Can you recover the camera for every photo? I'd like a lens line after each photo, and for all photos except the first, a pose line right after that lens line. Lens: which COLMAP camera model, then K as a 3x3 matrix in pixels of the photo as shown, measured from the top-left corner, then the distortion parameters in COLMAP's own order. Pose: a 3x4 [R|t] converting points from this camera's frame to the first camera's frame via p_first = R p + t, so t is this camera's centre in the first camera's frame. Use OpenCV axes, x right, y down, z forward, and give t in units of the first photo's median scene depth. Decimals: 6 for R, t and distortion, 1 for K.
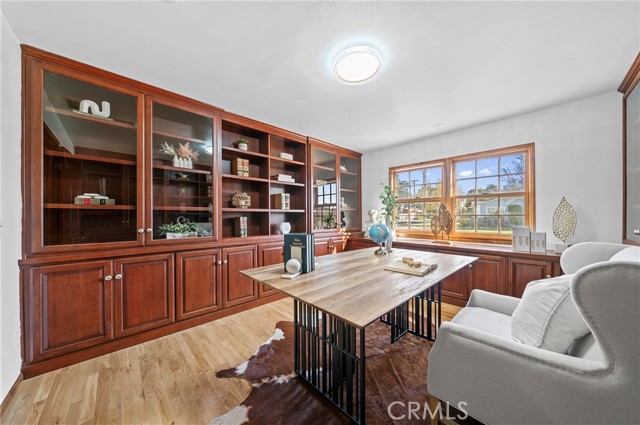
lens RADIAL K [[216.3, 0, 320.0], [0, 216.3, 215.8], [0, 0, 1]] dist [-0.012121, -0.000059]
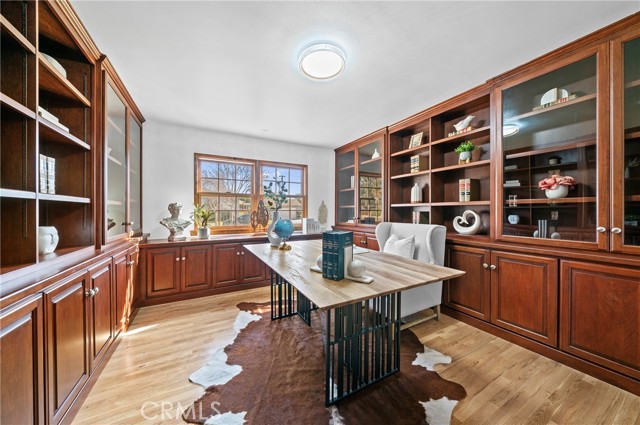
lens RADIAL K [[216.3, 0, 319.8], [0, 216.3, 210.9], [0, 0, 1]] dist [-0.012121, -0.000059]
pose [[0.255215, 0.001050, 0.966884, -0.442807], [0.000620, 0.999999, -0.001250, 0.002005], [-0.966884, 0.000918, 0.255214, 0.411349]]
